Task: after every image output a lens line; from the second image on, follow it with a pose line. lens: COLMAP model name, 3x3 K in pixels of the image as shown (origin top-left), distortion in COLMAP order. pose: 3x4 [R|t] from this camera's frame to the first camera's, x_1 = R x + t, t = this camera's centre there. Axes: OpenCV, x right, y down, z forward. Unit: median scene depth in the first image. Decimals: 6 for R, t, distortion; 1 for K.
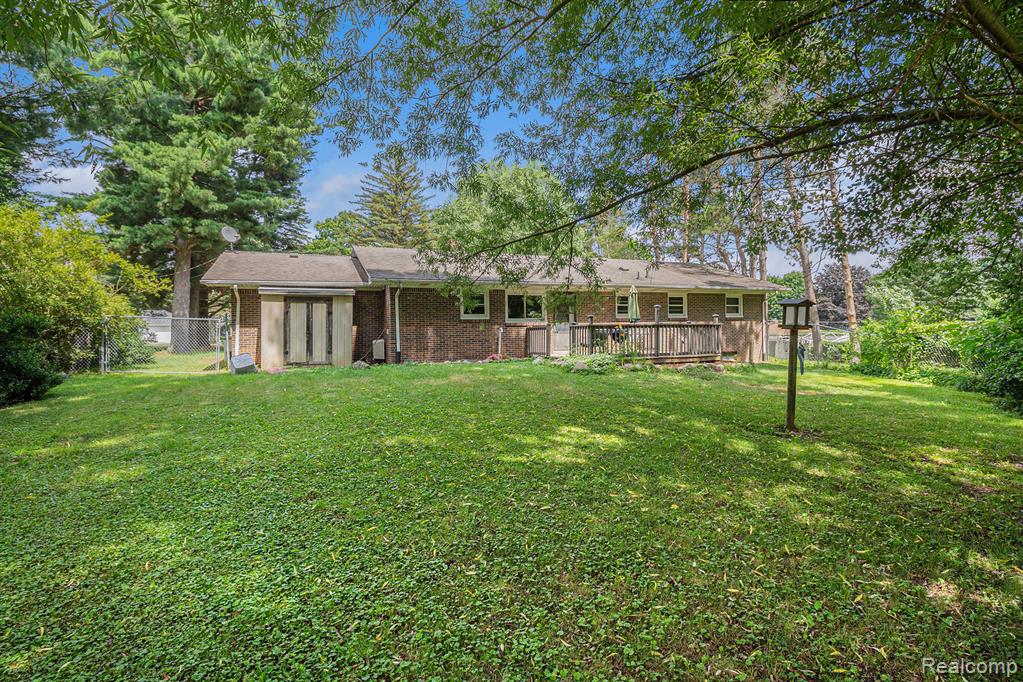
lens RADIAL K [[479.9, 0, 508.6], [0, 479.9, 335.3], [0, 0, 1]] dist [-0.000131, -0.000337]
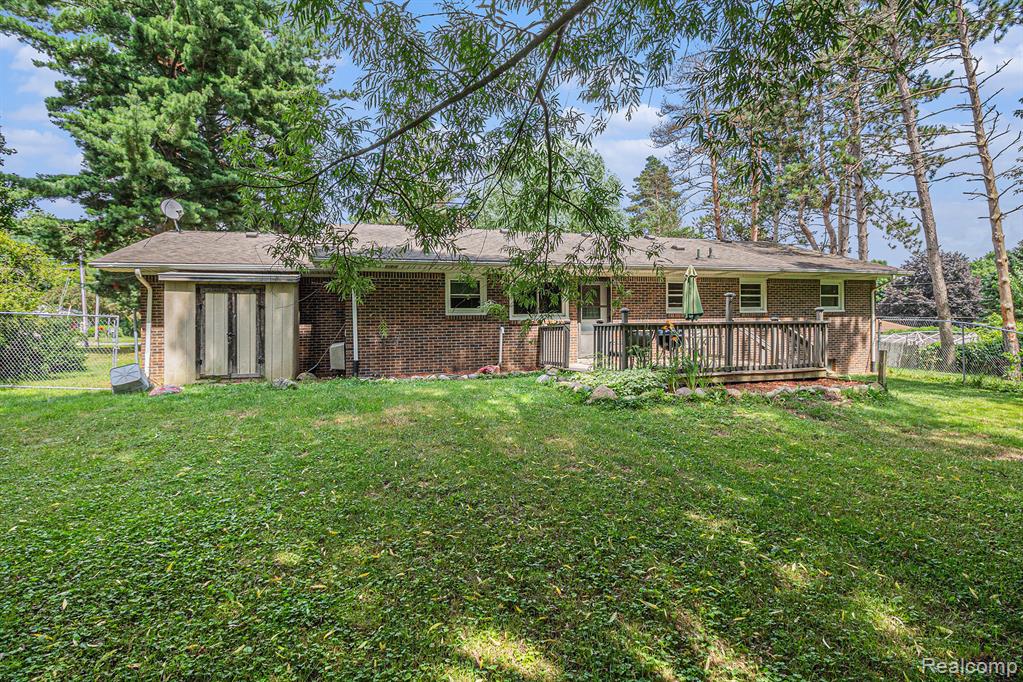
lens RADIAL K [[479.4, 0, 511.5], [0, 479.4, 341.0], [0, 0, 1]] dist [0.000867, -0.012980]
pose [[0.995137, 0.004225, -0.098409, 0.074126], [-0.001982, 0.999736, 0.022877, -0.011719], [0.098480, -0.022571, 0.994883, 0.302062]]
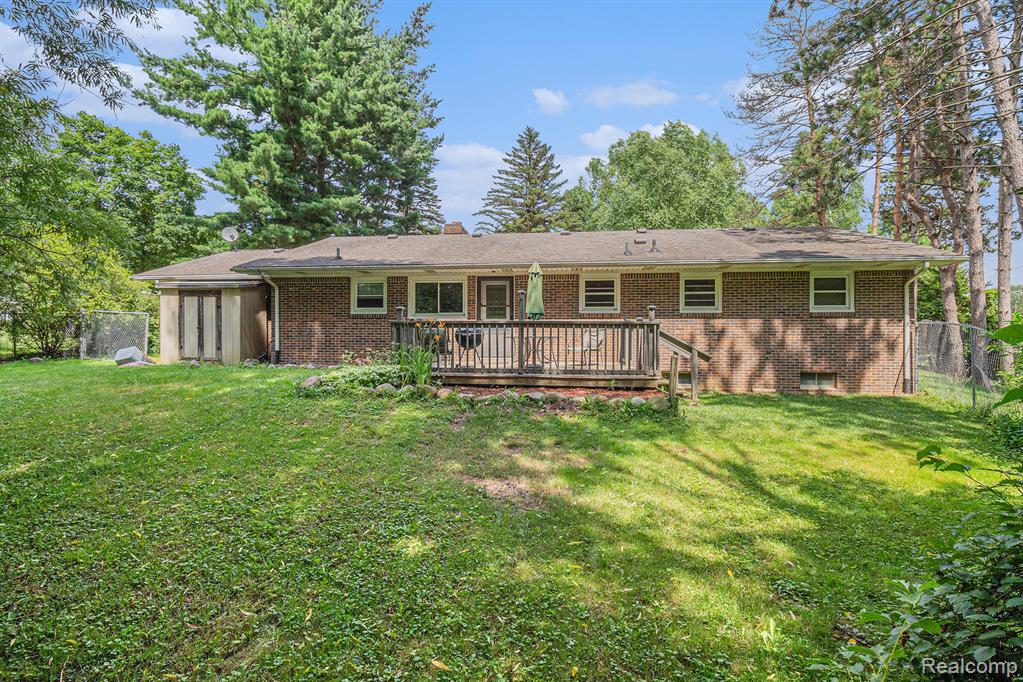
lens RADIAL K [[470.0, 0, 505.5], [0, 470.0, 331.1], [0, 0, 1]] dist [-0.000542, -0.000111]
pose [[0.881276, 0.019274, -0.472209, 0.541518], [-0.019095, 0.999804, 0.005171, -0.013456], [0.472217, 0.004460, 0.881471, 0.433535]]
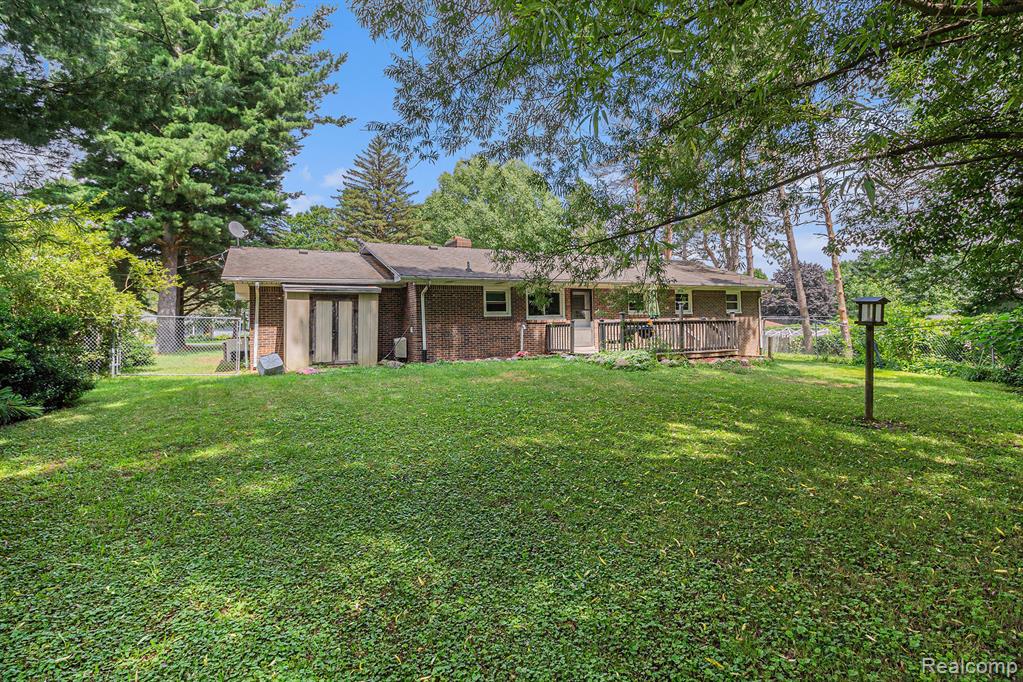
lens RADIAL K [[479.5, 0, 508.0], [0, 479.5, 319.1], [0, 0, 1]] dist [-0.001570, -0.000254]
pose [[0.996890, -0.005678, 0.078607, -0.134824], [0.007674, 0.999655, -0.025112, -0.003069], [-0.078437, 0.025637, 0.996589, 0.003998]]
